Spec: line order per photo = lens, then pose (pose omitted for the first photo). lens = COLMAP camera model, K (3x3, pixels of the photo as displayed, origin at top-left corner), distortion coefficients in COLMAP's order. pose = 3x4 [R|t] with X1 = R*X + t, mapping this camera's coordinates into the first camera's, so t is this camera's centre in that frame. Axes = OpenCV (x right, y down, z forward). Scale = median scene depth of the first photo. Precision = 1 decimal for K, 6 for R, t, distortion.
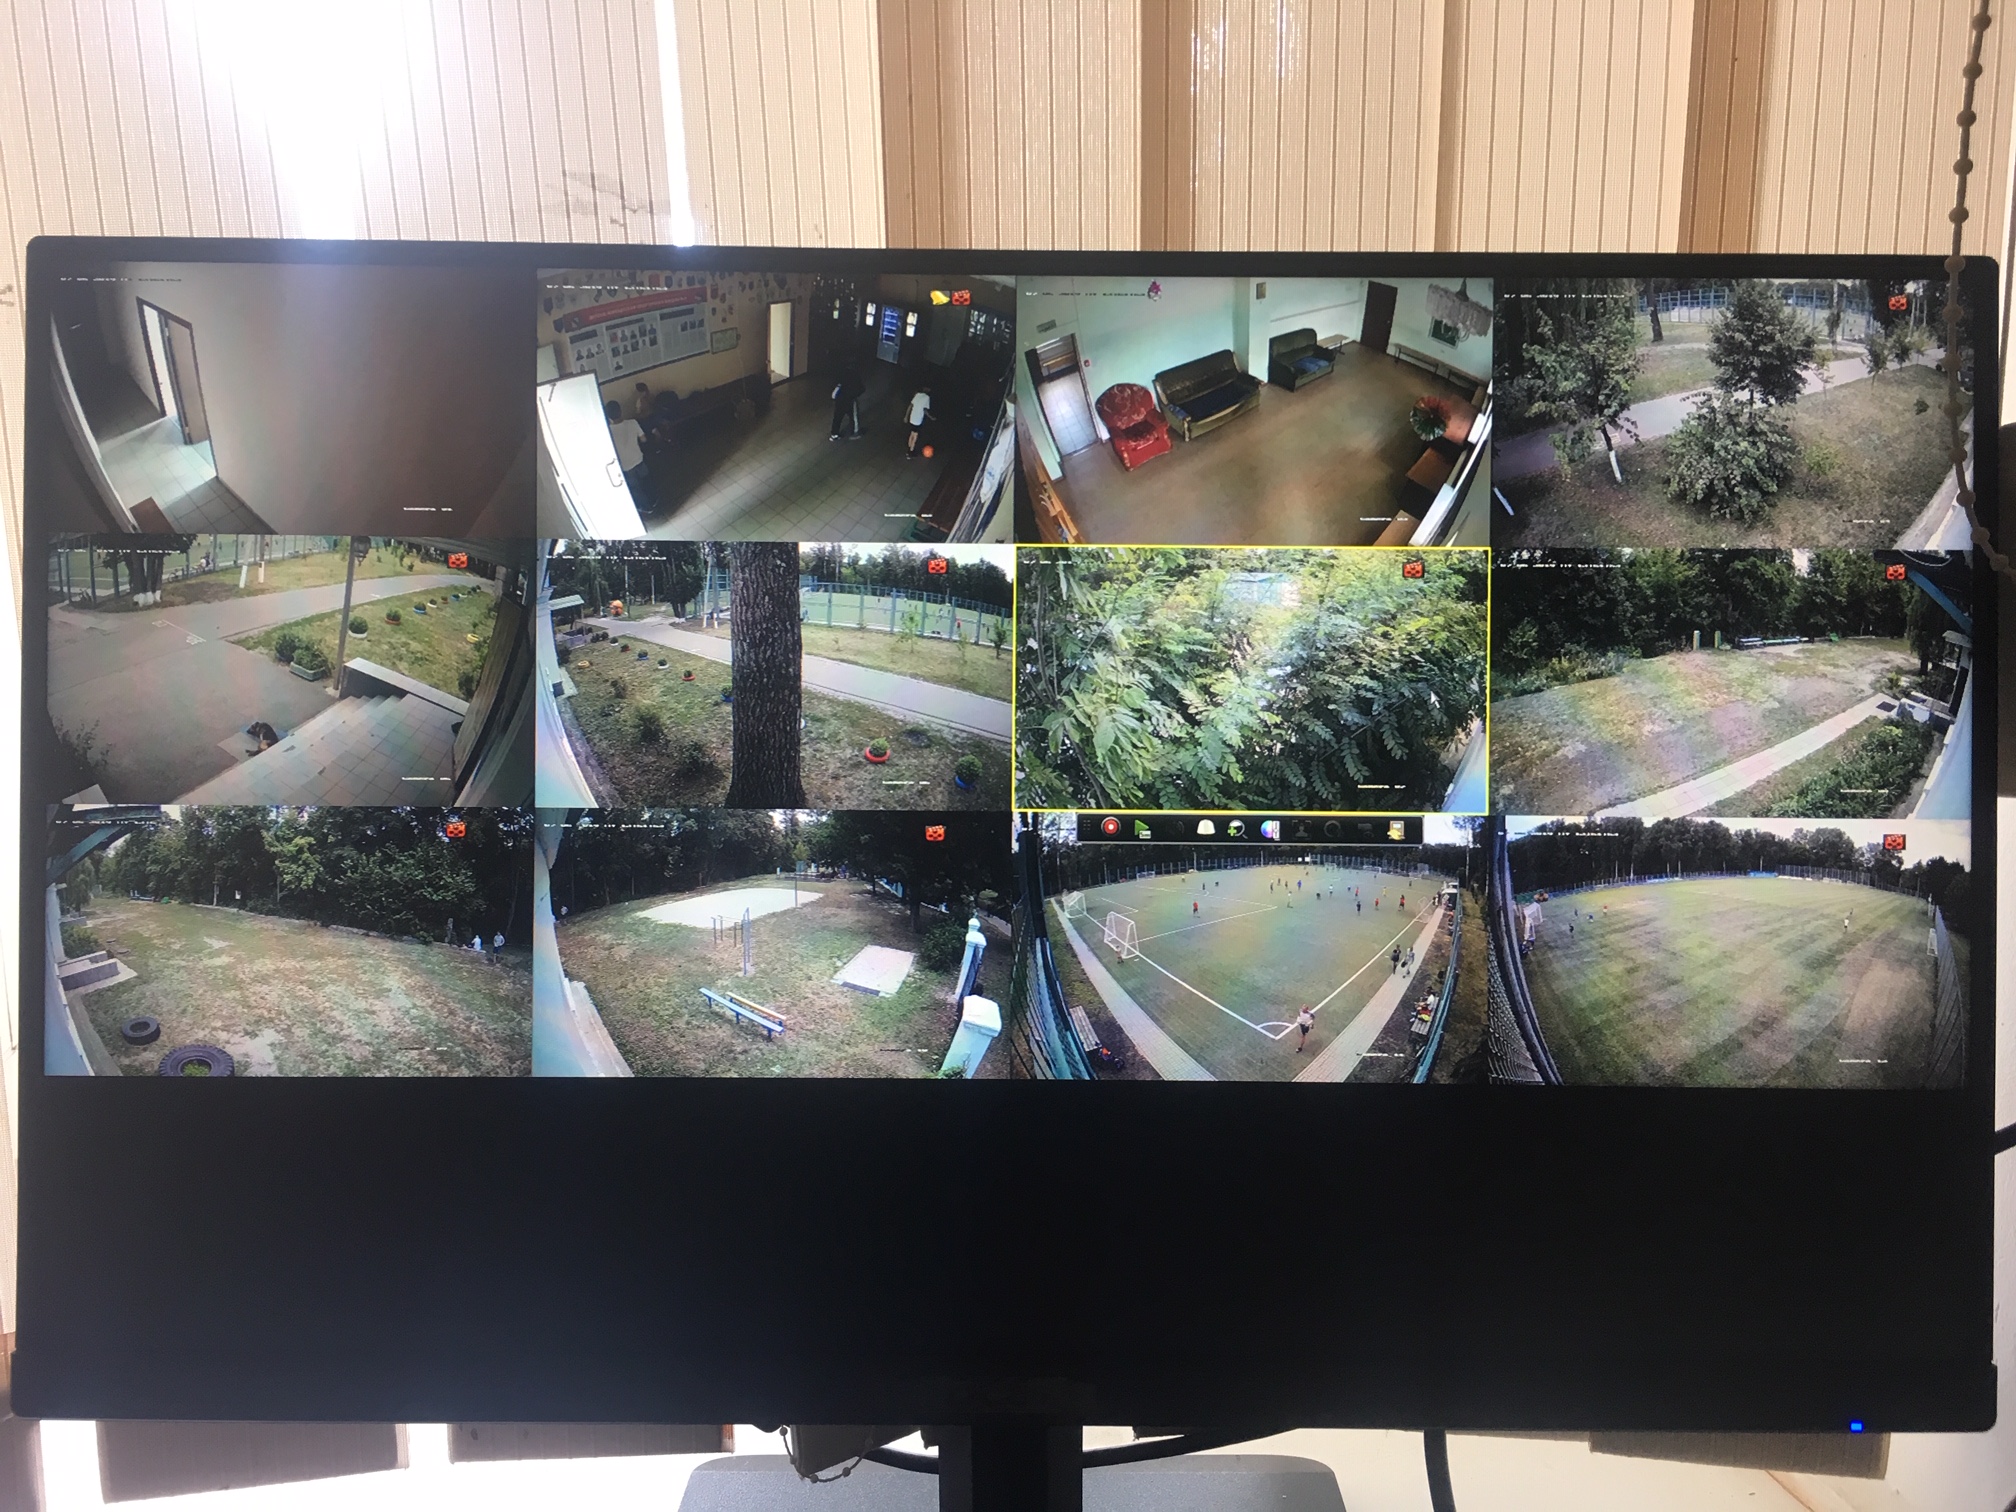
lens RADIAL K [[1687.5, 0, 1005.2], [0, 1687.5, 739.6], [0, 0, 1]] dist [0.038708, 0.007434]
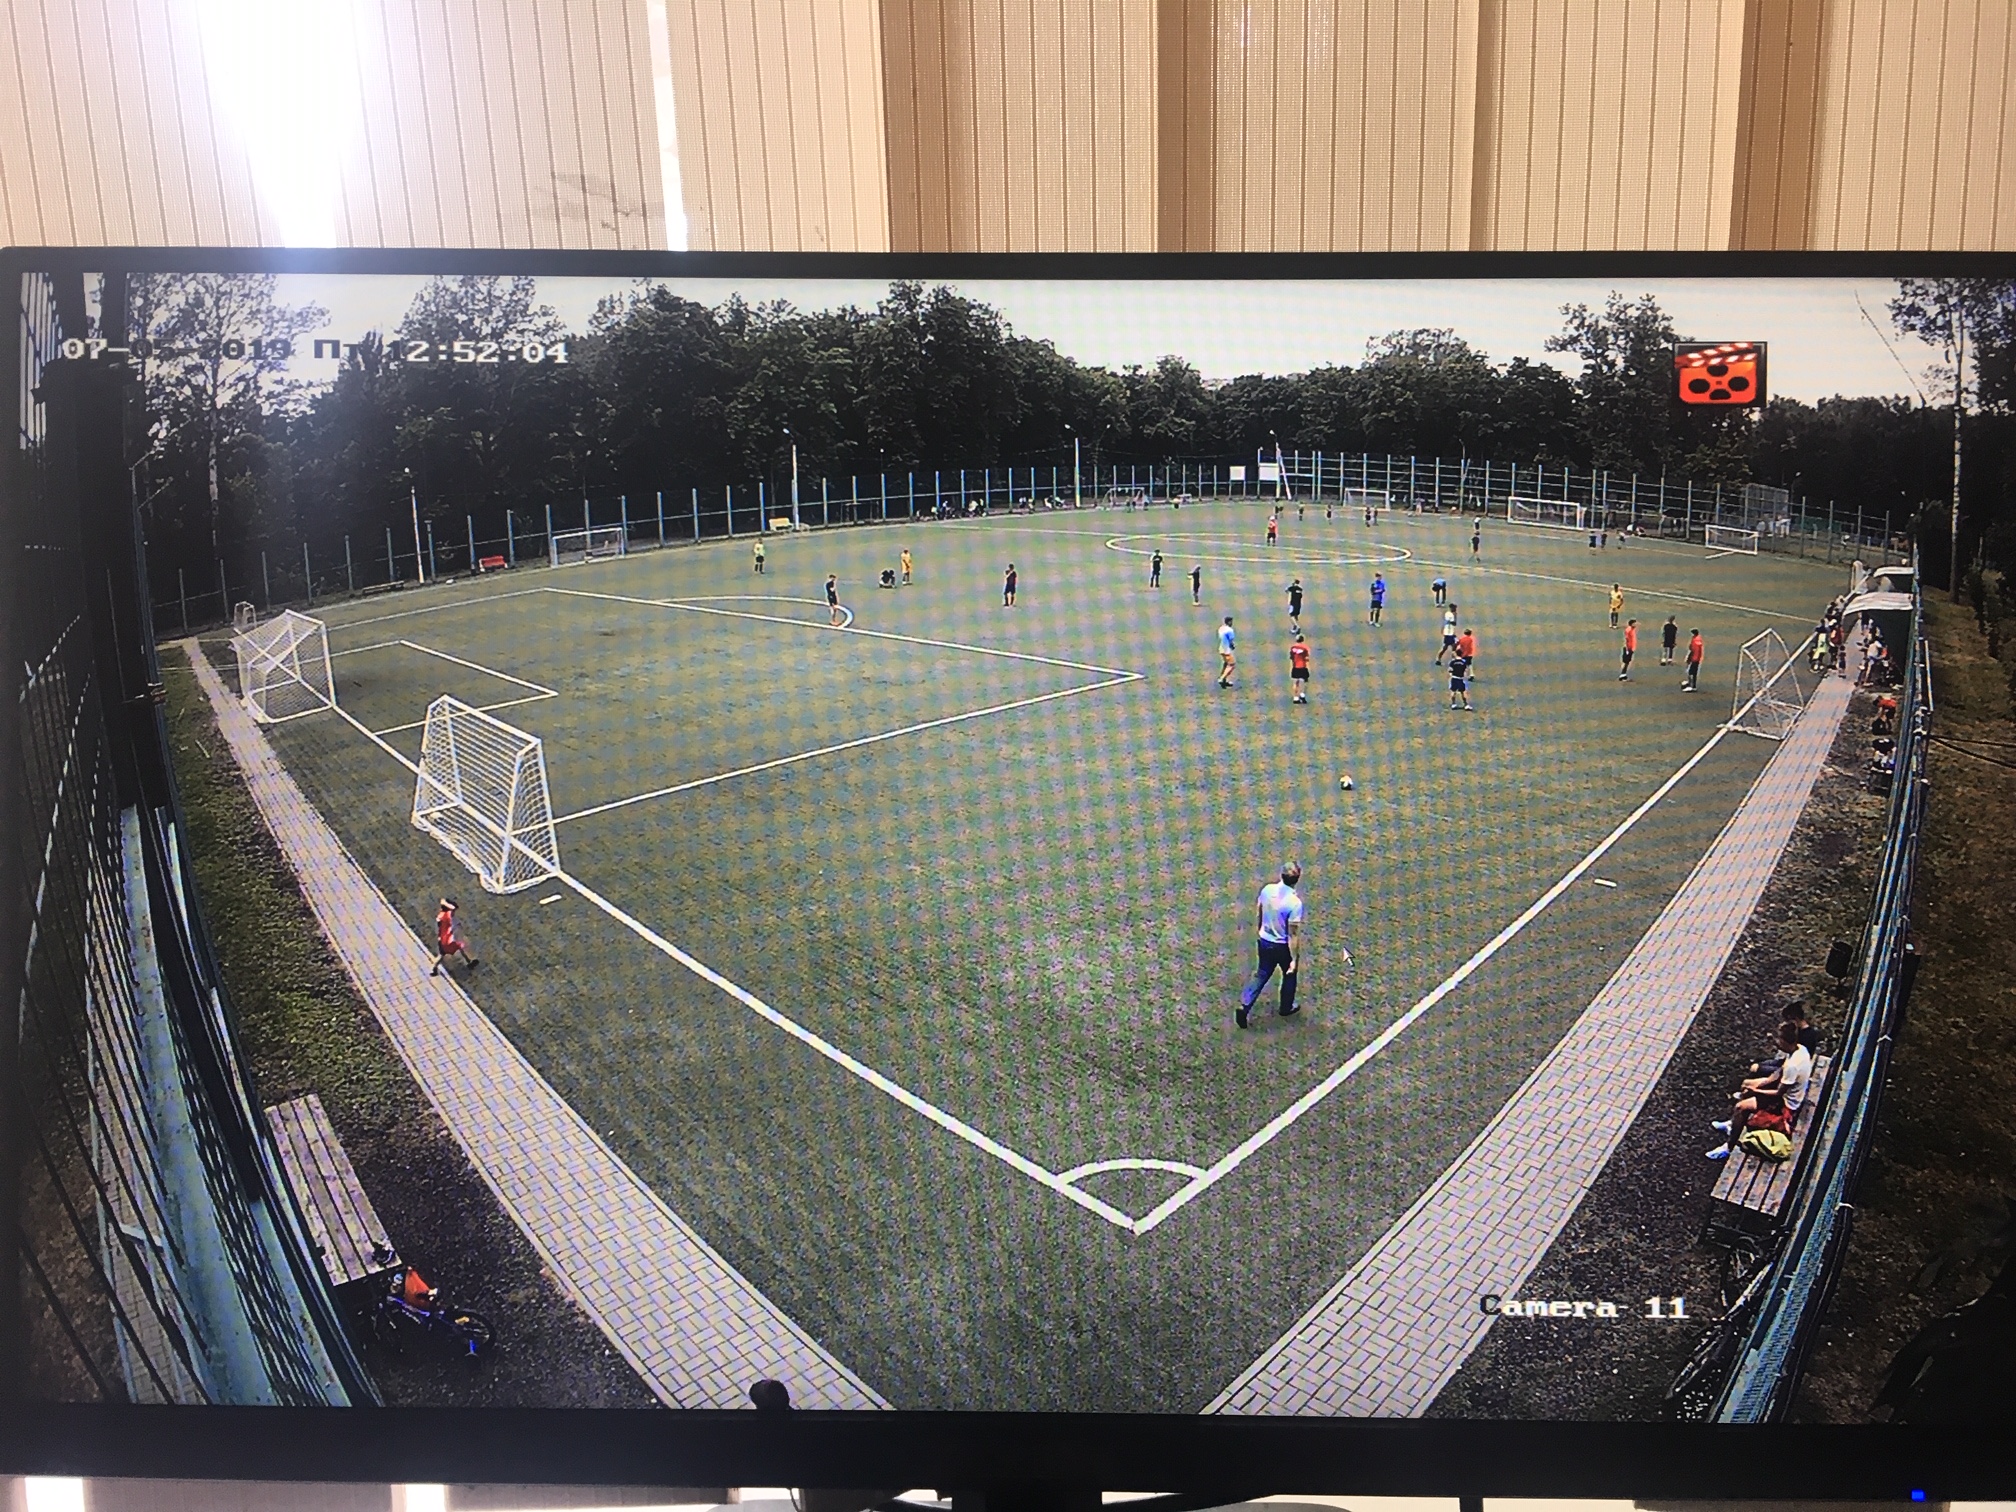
lens RADIAL K [[1687.5, 0, 1015.3], [0, 1687.5, 772.7], [0, 0, 1]] dist [0.038708, 0.007434]
pose [[0.999937, -0.001216, -0.011149, 0.145844], [0.001147, 0.999980, -0.006278, 0.114171], [0.011156, 0.006265, 0.999918, 0.761989]]
